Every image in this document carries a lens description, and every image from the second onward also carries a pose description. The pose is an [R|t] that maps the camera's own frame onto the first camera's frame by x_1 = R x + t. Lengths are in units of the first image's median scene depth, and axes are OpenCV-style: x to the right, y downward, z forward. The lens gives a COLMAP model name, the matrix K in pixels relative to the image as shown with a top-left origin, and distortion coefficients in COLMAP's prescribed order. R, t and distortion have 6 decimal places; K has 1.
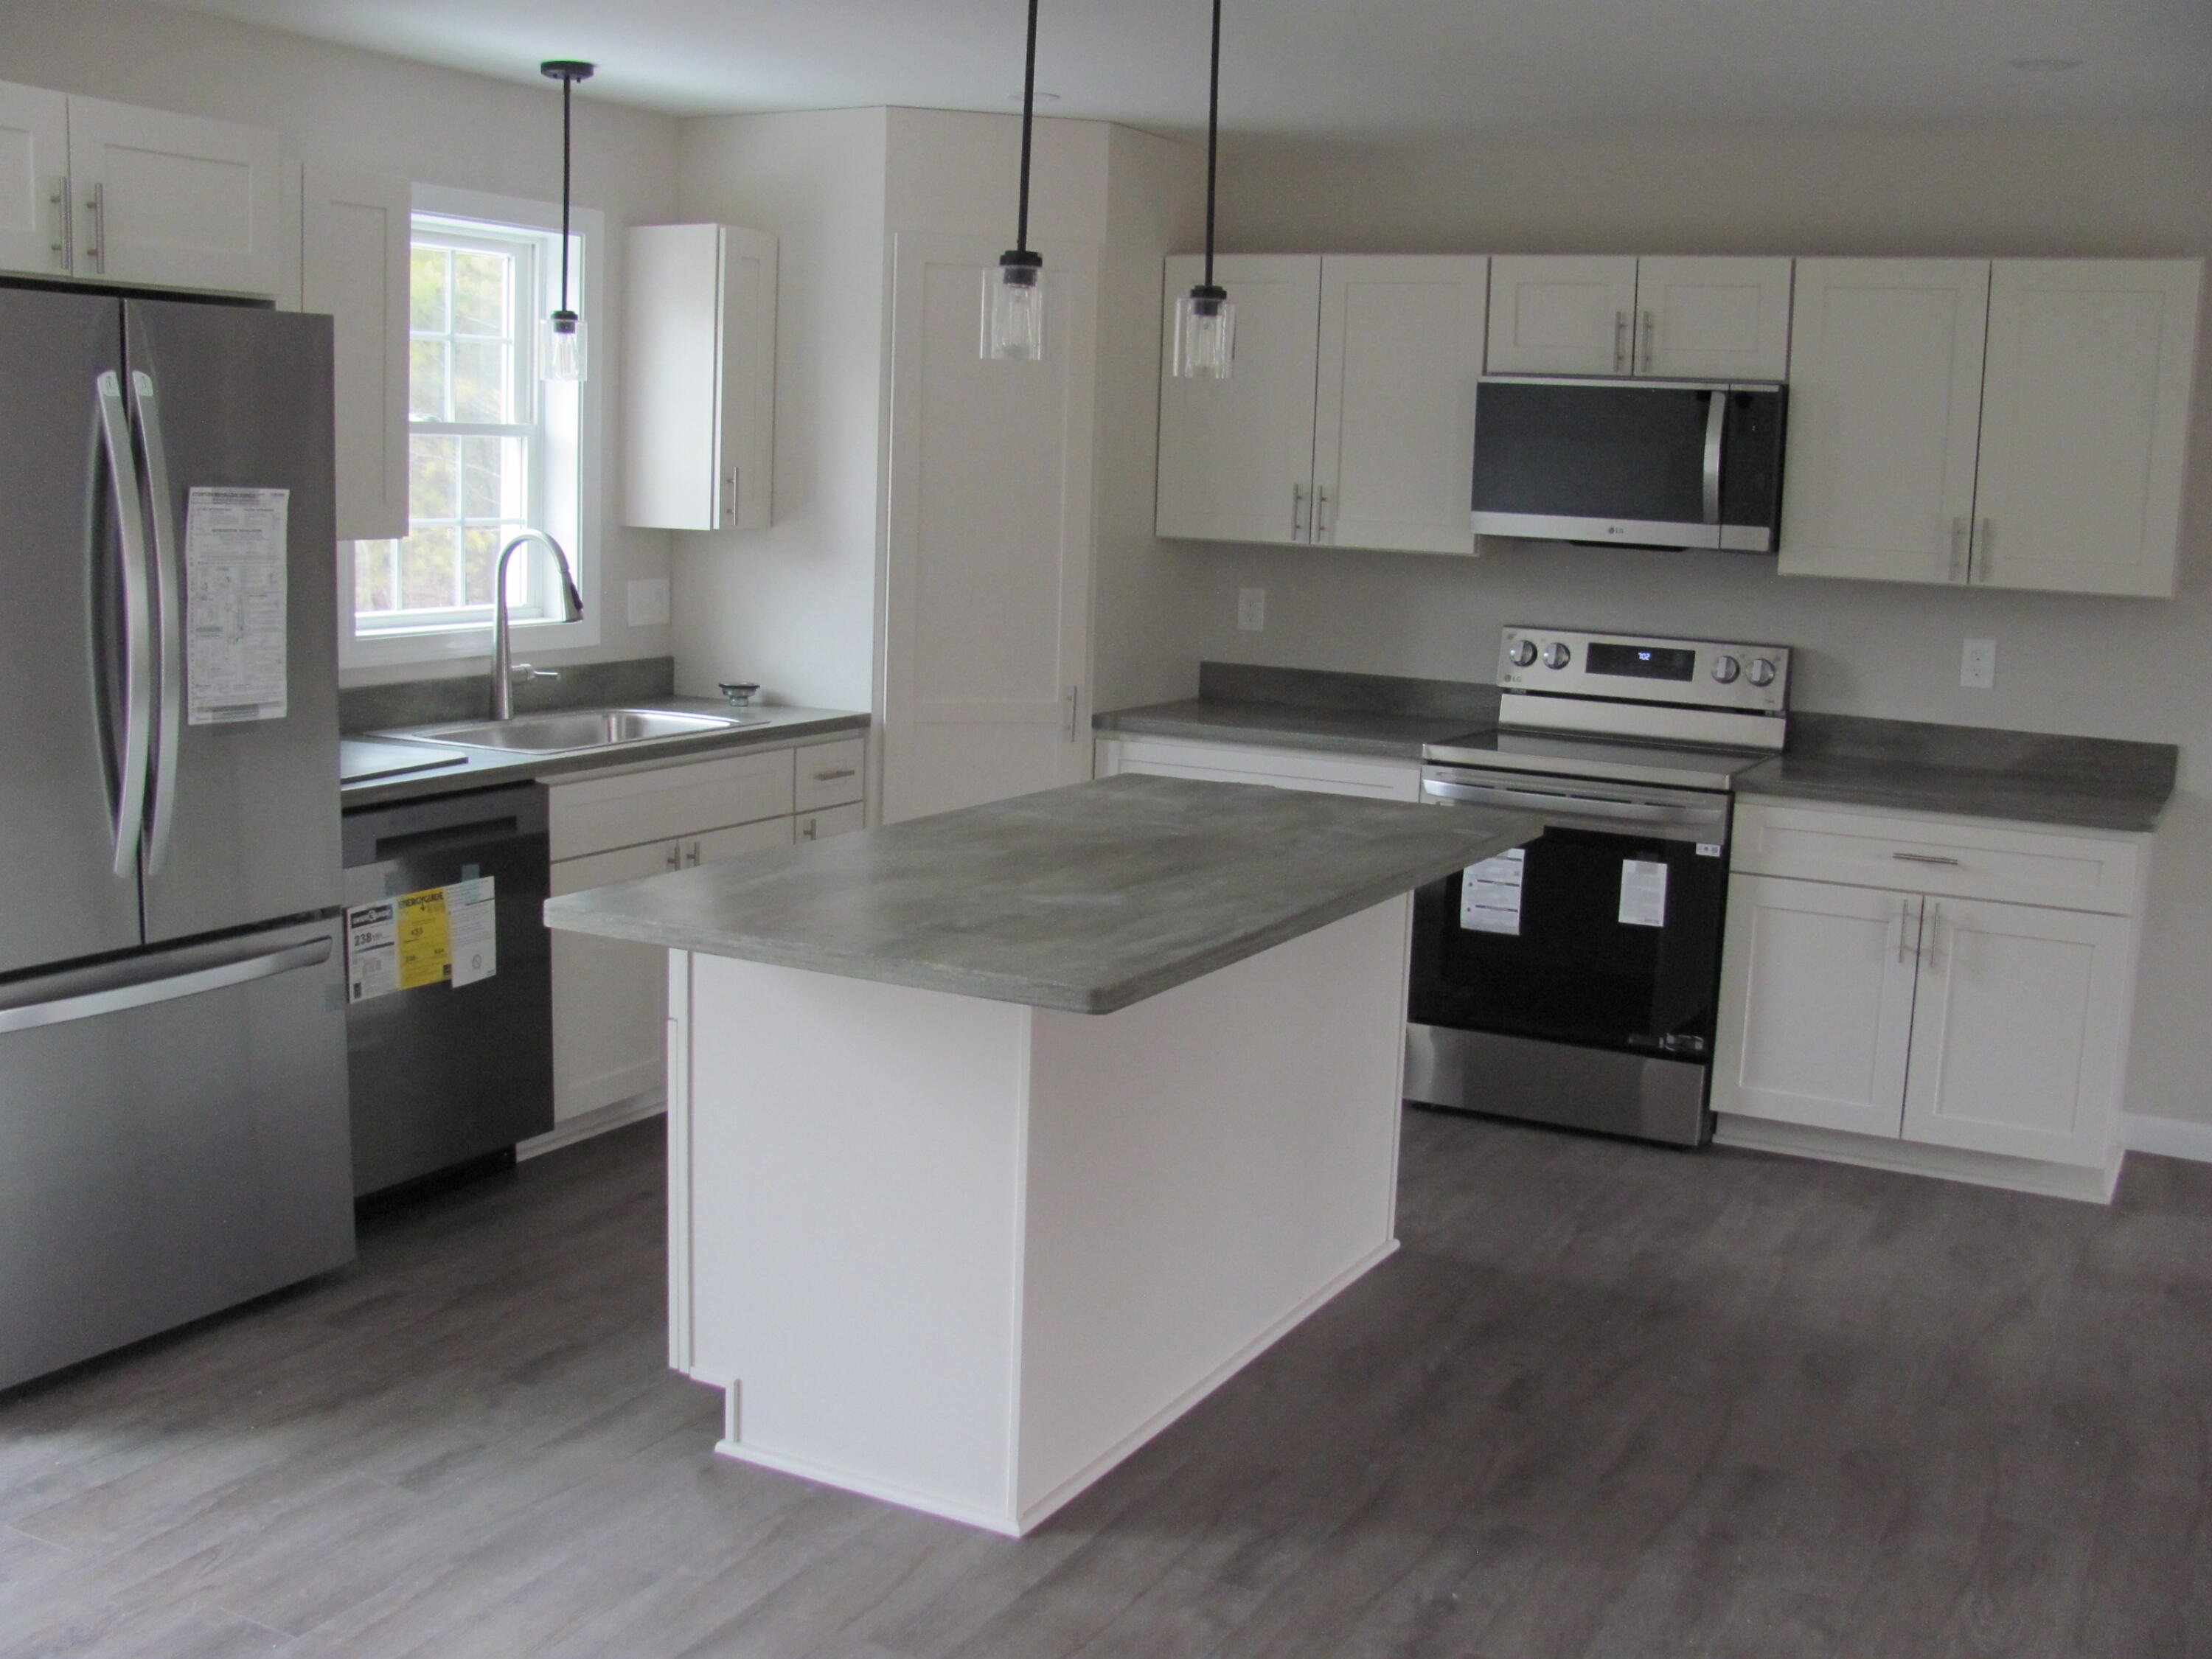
lens RADIAL K [[2448.4, 0, 969.6], [0, 2448.4, 831.7], [0, 0, 1]] dist [-0.227987, 0.297698]
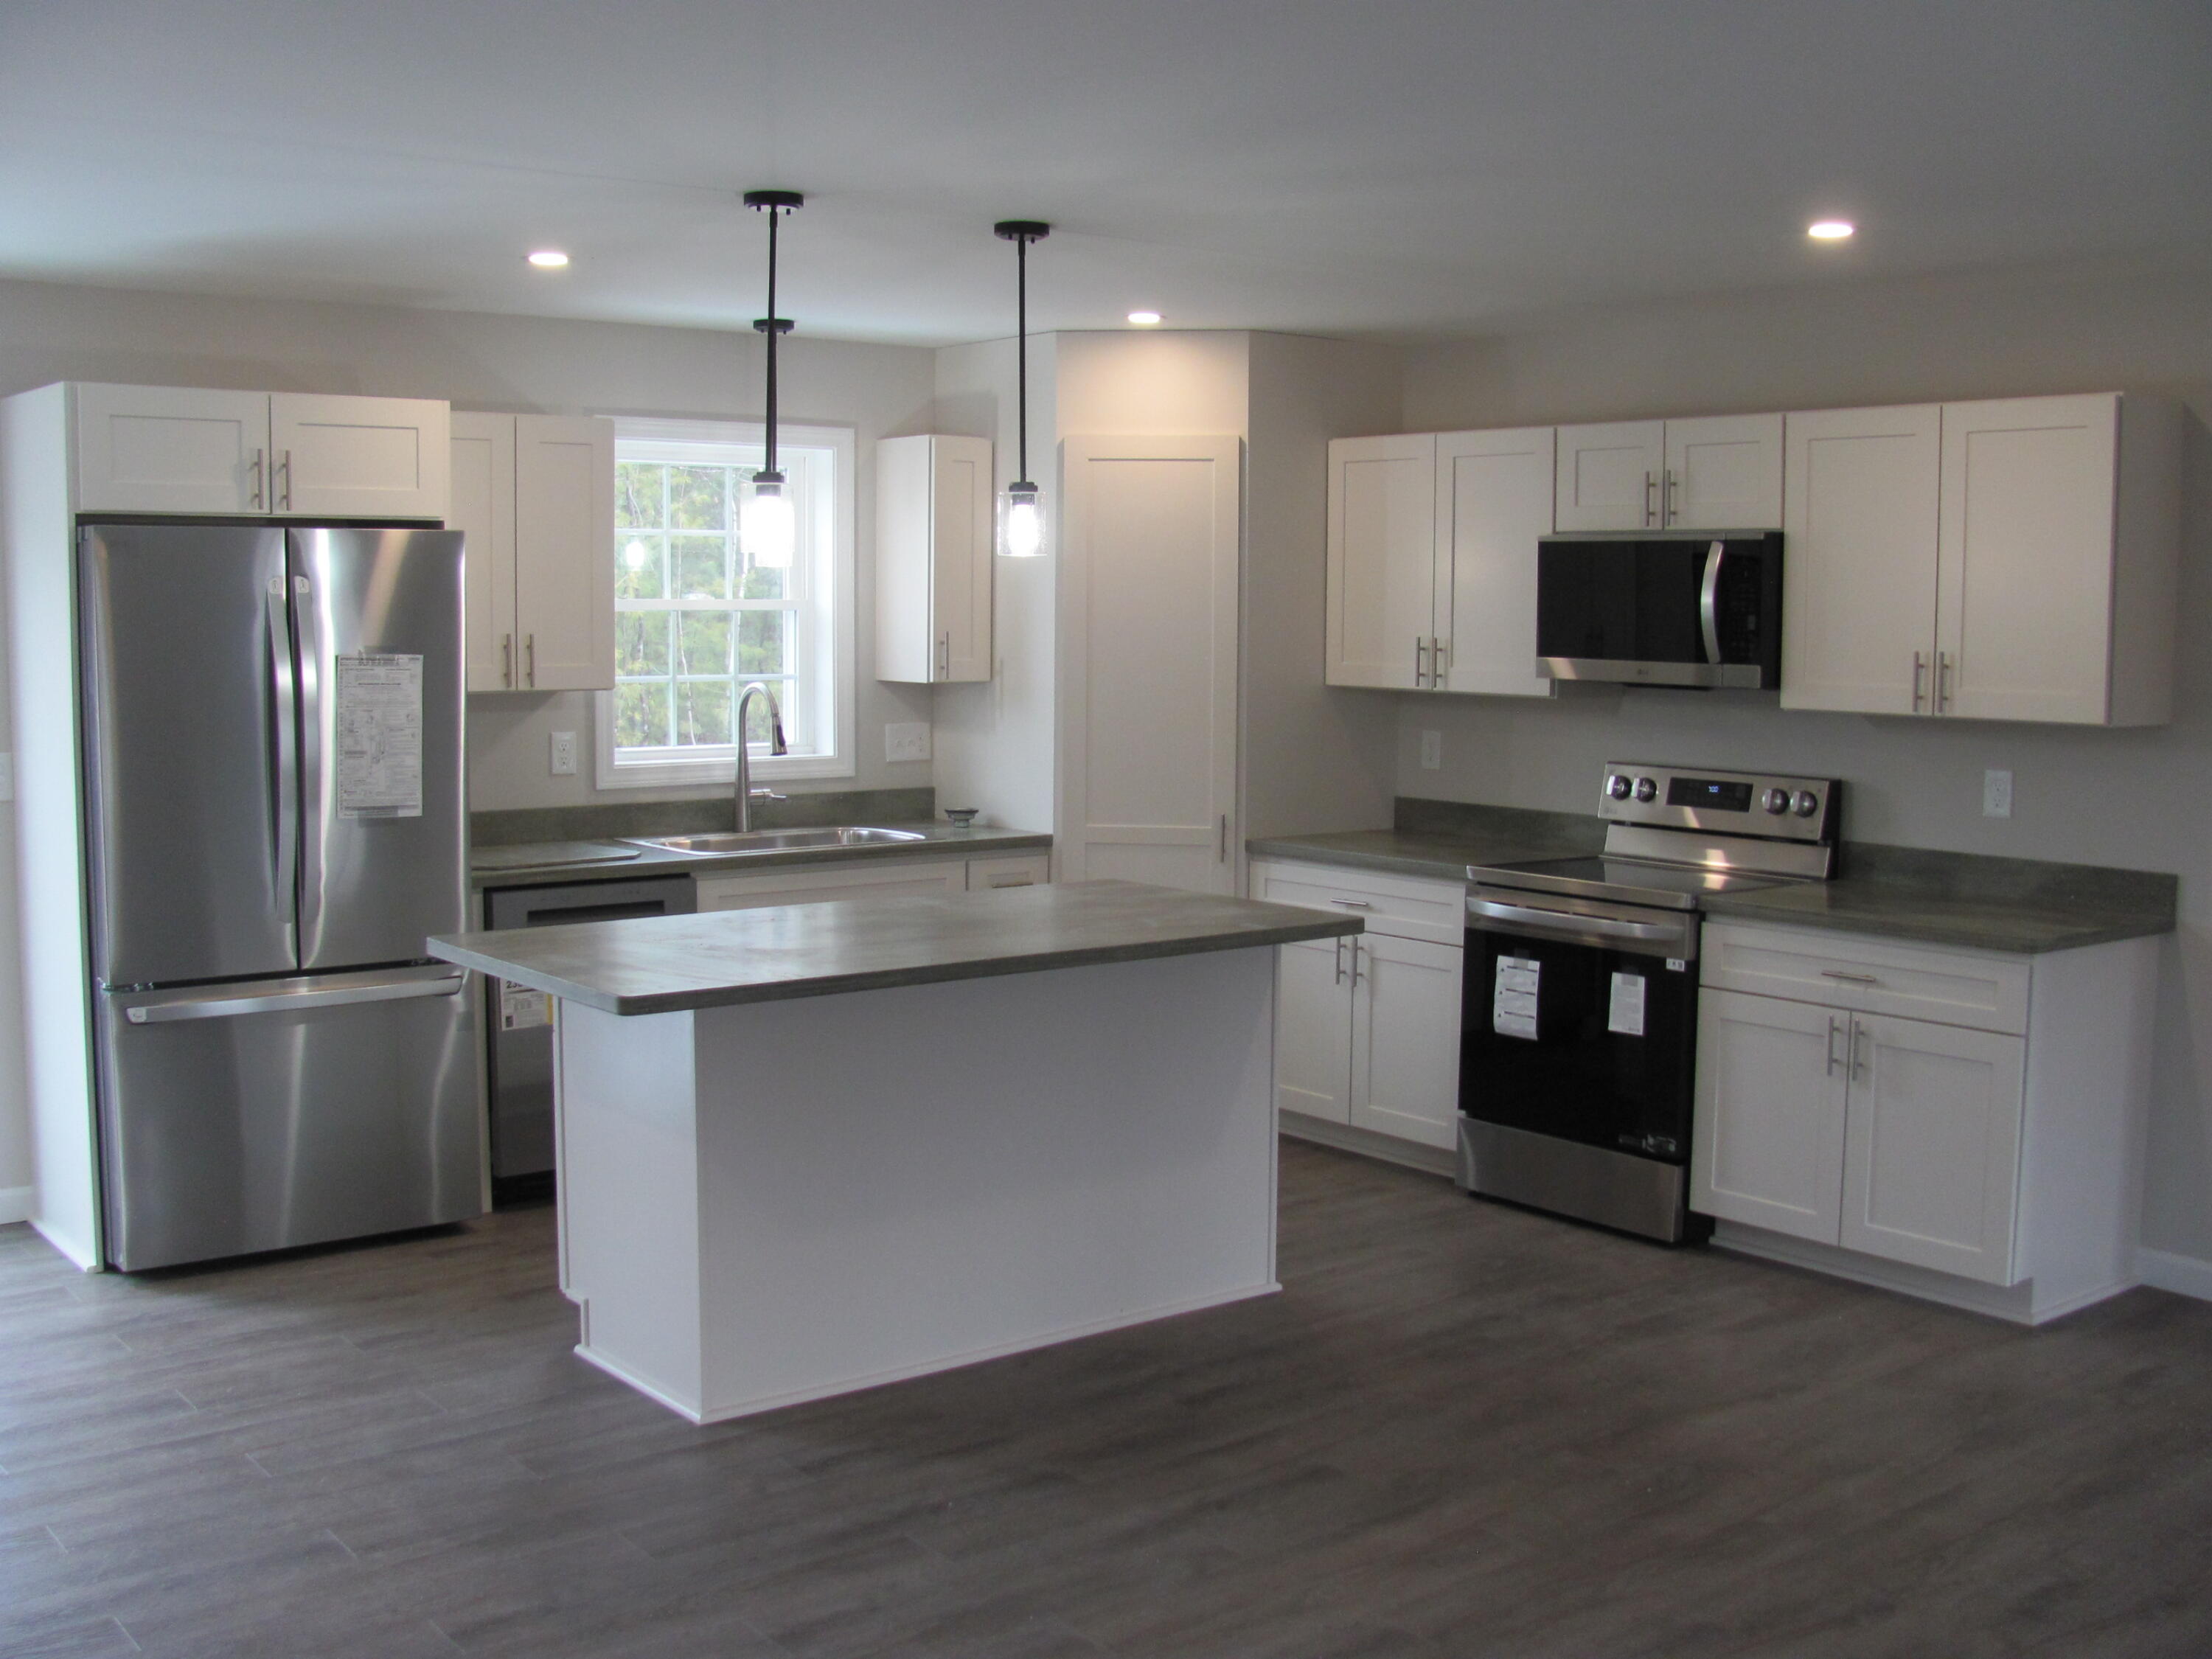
lens RADIAL K [[2448.4, 0, 969.6], [0, 2448.4, 831.7], [0, 0, 1]] dist [-0.227987, 0.297698]
pose [[0.906939, 0.013124, -0.421057, 0.465913], [-0.041530, 0.997431, -0.058364, 0.023770], [0.419209, 0.070419, 0.905154, -0.112570]]
